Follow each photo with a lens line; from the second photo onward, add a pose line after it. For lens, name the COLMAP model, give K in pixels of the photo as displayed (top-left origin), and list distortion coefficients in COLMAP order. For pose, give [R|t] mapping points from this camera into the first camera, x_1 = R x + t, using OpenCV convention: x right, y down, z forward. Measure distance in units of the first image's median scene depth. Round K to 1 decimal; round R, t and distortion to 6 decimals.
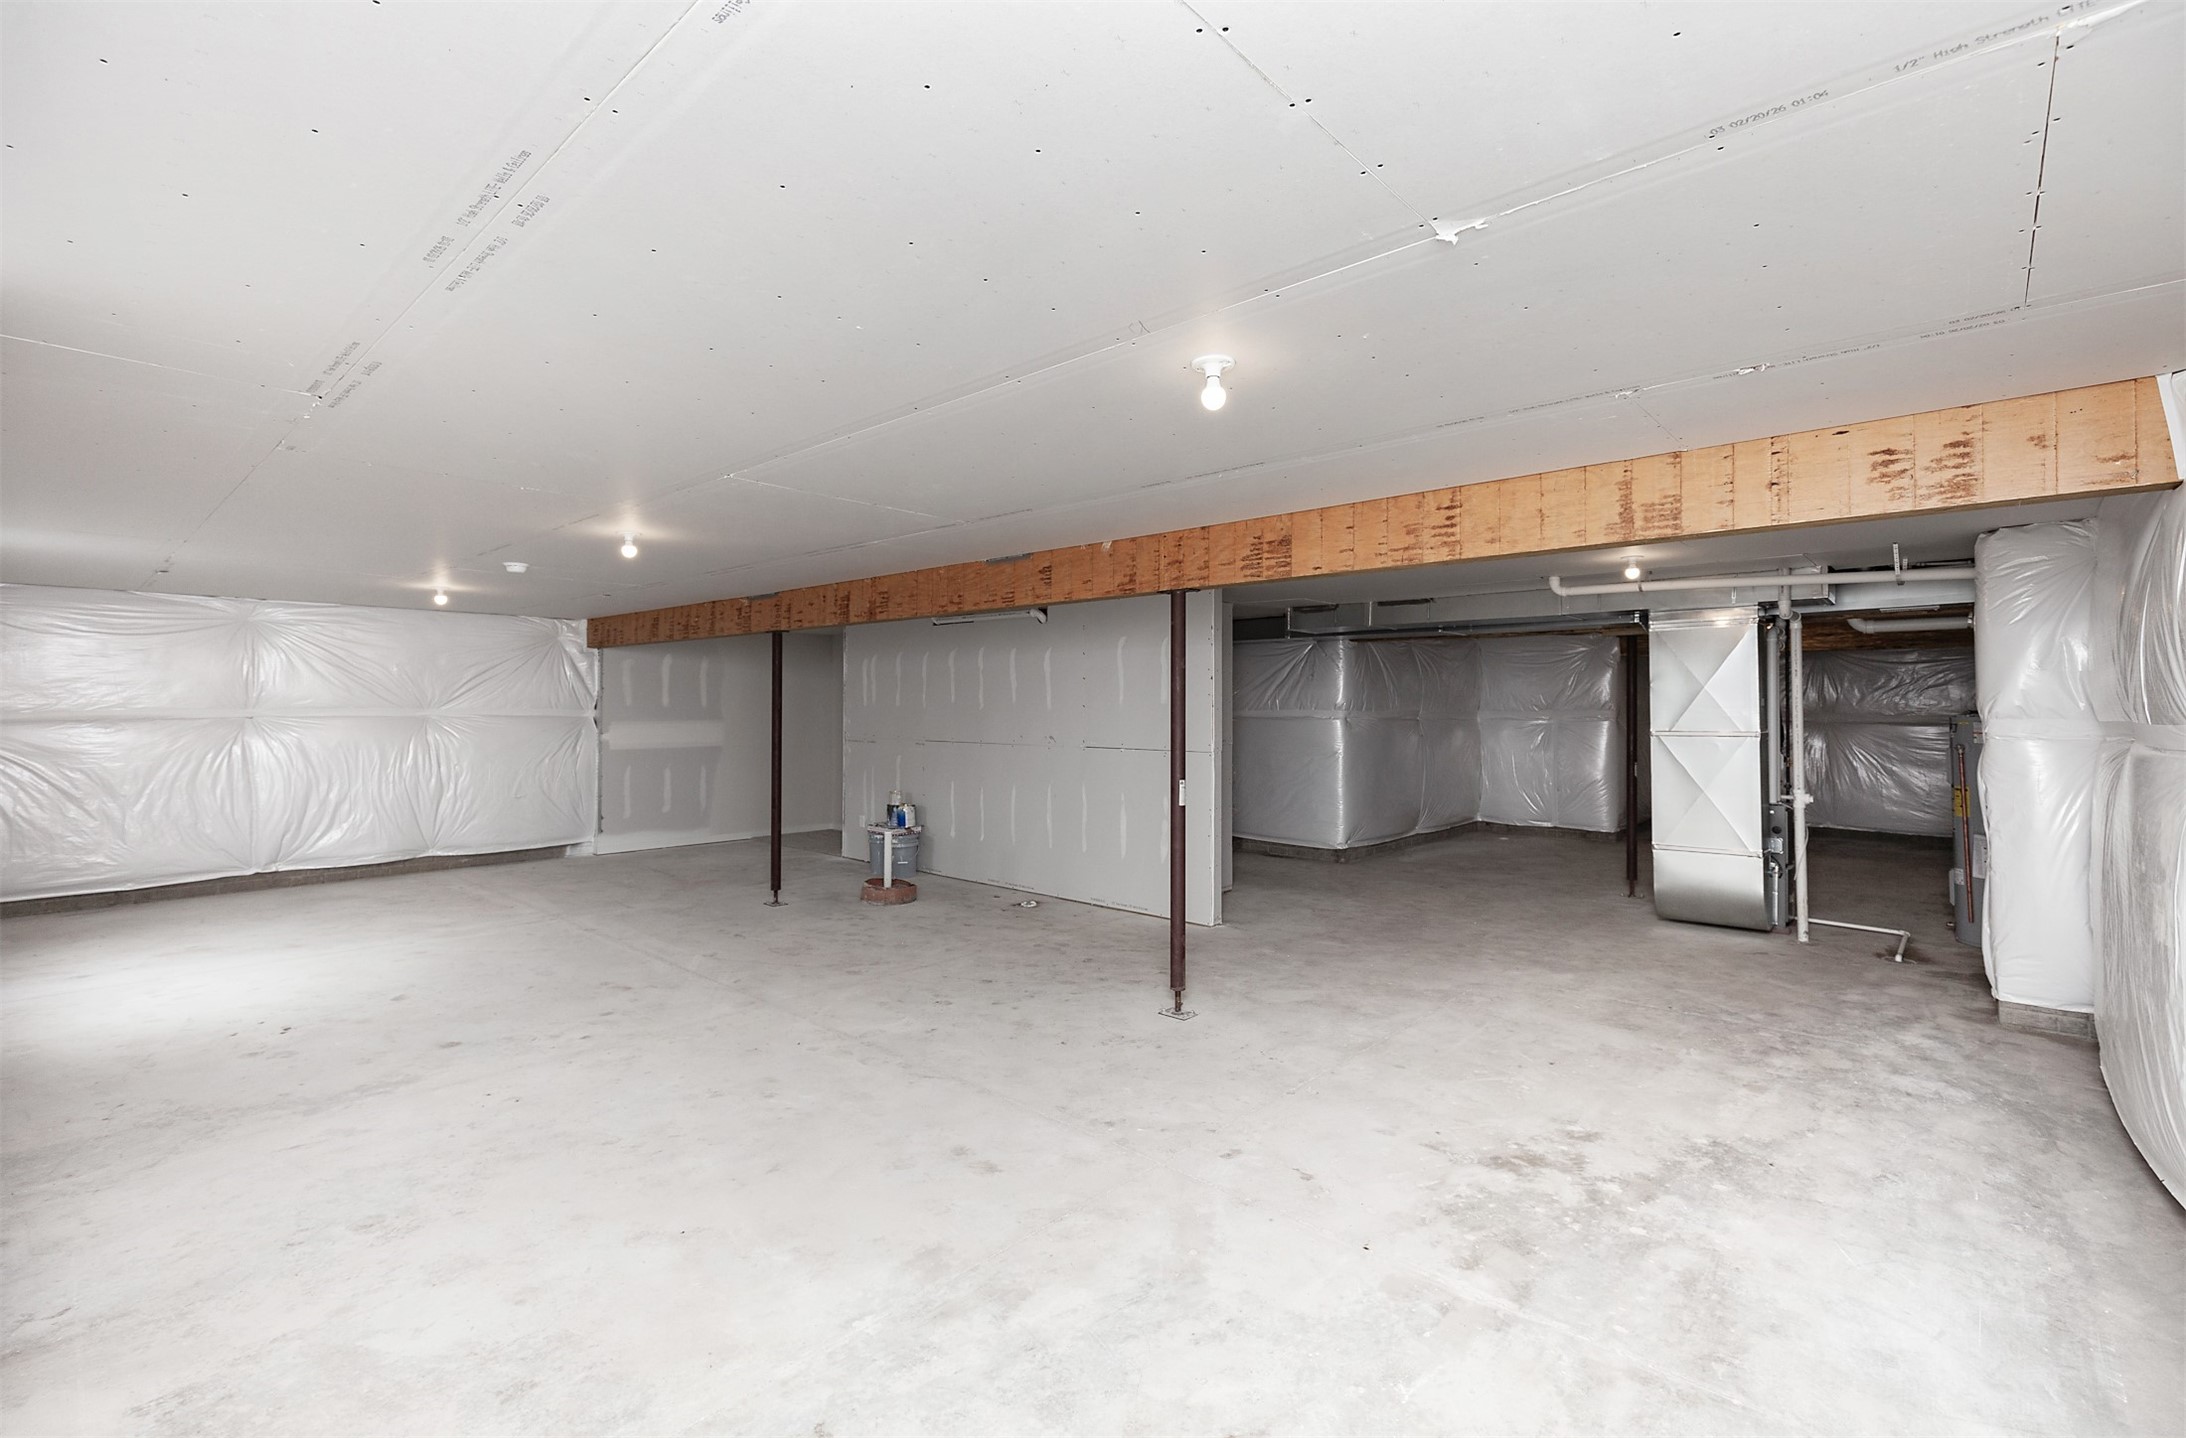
lens RADIAL K [[995.4, 0, 1088.2], [0, 995.4, 691.0], [0, 0, 1]] dist [0.030192, 0.000052]
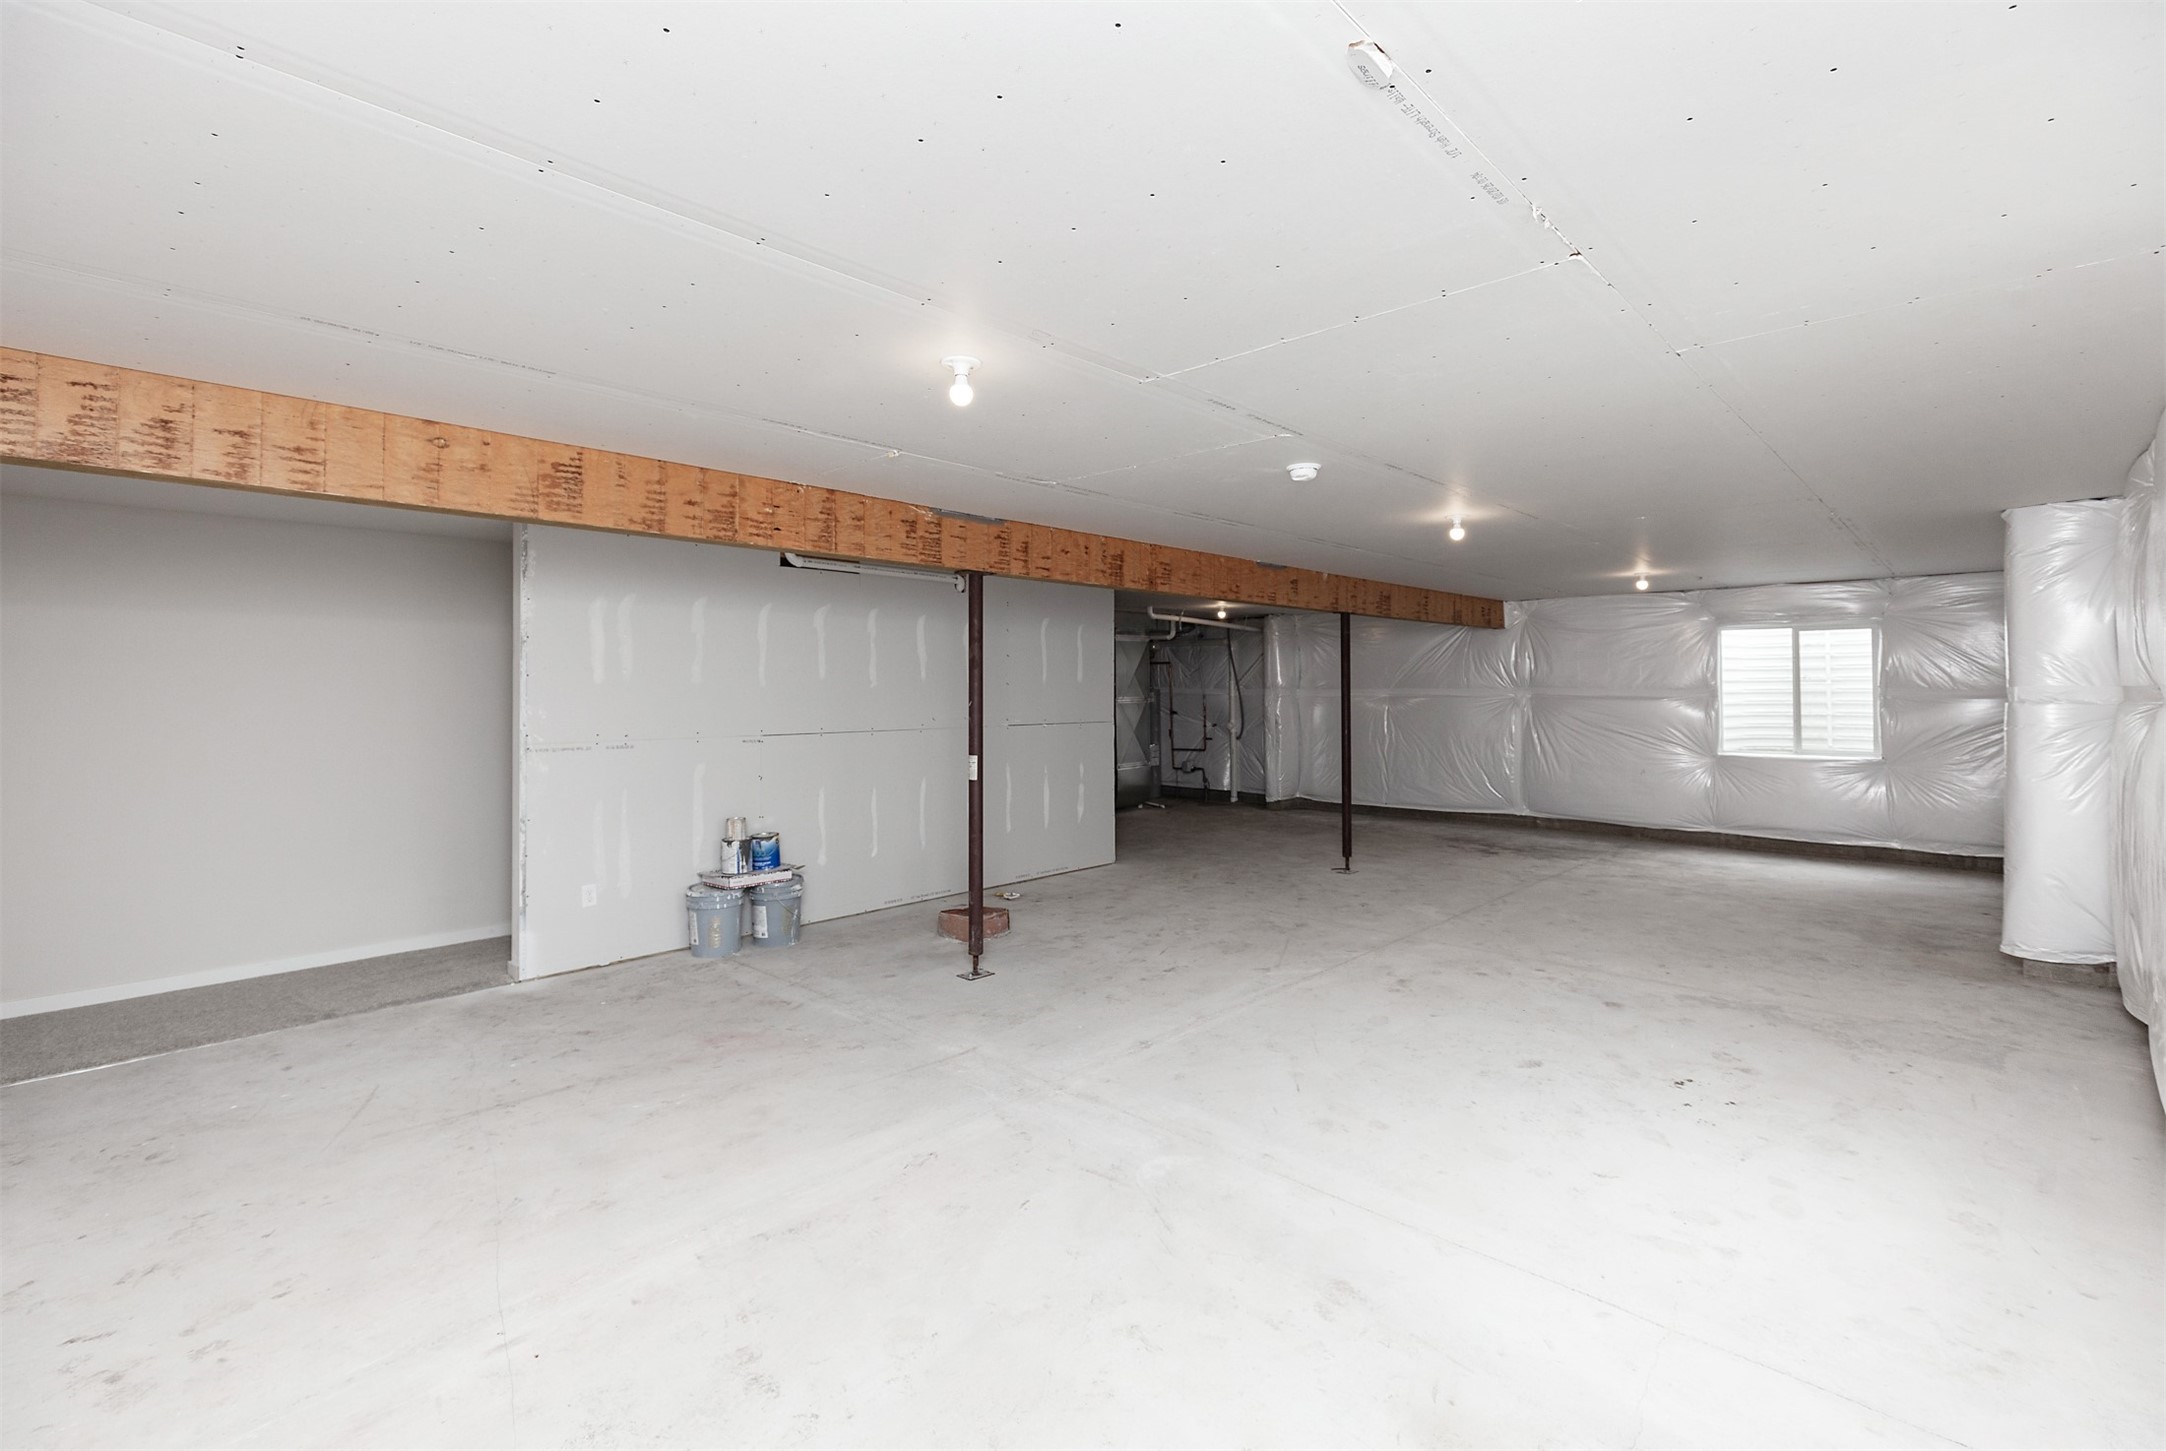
lens RADIAL K [[967.7, 0, 1092.9], [0, 967.7, 668.5], [0, 0, 1]] dist [-0.022041, -0.000116]
pose [[-0.019902, 0.015229, 0.999686, -1.086395], [-0.013273, 0.999792, -0.015495, 0.015235], [-0.999714, -0.013577, -0.019696, 1.053155]]
